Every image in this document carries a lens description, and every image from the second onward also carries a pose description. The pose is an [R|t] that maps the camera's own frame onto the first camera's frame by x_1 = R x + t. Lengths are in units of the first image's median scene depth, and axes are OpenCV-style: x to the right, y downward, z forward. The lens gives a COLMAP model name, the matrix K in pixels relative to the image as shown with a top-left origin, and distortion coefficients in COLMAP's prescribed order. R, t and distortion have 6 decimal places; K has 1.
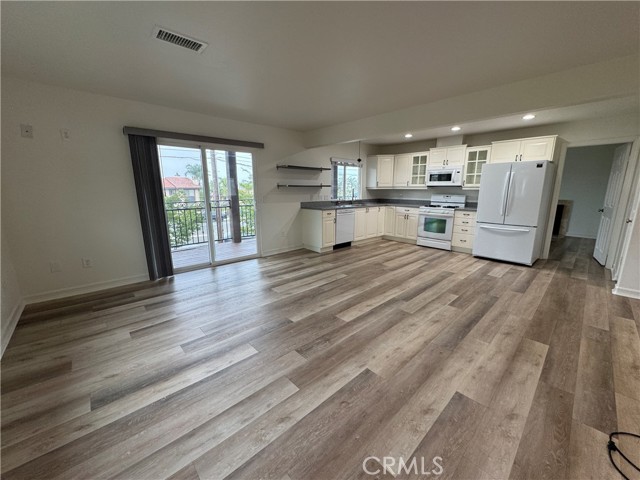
lens RADIAL K [[252.2, 0, 320.0], [0, 252.2, 240.0], [0, 0, 1]] dist [-0.008902, -0.000044]
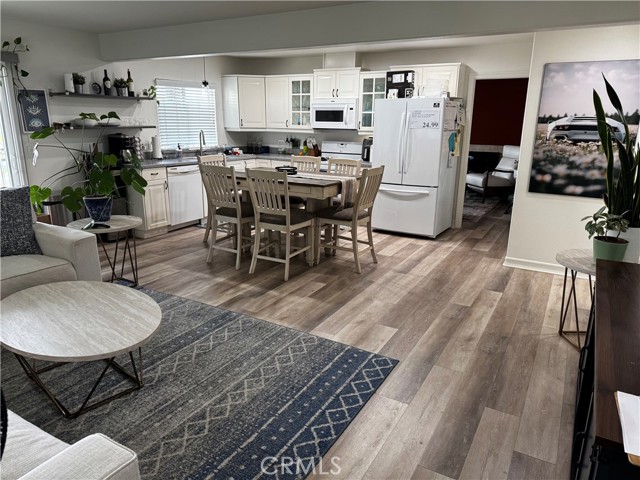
lens RADIAL K [[440.8, 0, 320.0], [0, 440.8, 240.0], [0, 0, 1]] dist [0.100125, 0.000071]
pose [[0.954418, -0.065906, 0.291105, 0.099531], [0.046939, 0.996323, 0.071675, -0.004510], [-0.294758, -0.054744, 0.954002, -0.165965]]
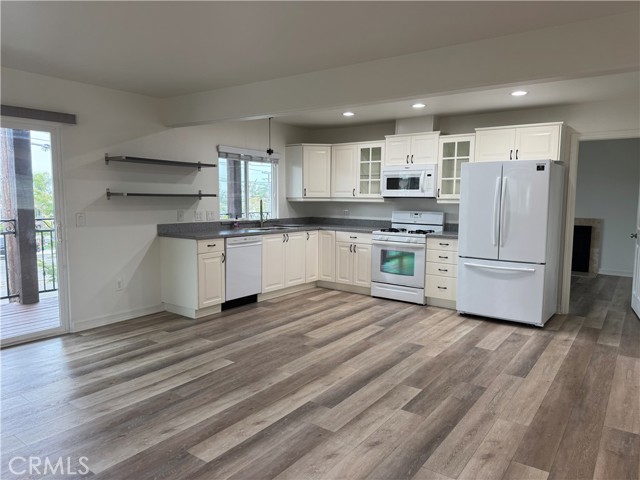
lens RADIAL K [[443.0, 0, 320.0], [0, 443.0, 240.0], [0, 0, 1]] dist [0.113359, -0.192451]
pose [[0.980536, -0.009267, 0.196121, 0.081921], [0.029185, 0.994668, -0.098918, -0.014112], [-0.194158, 0.102716, 0.975578, 0.007991]]
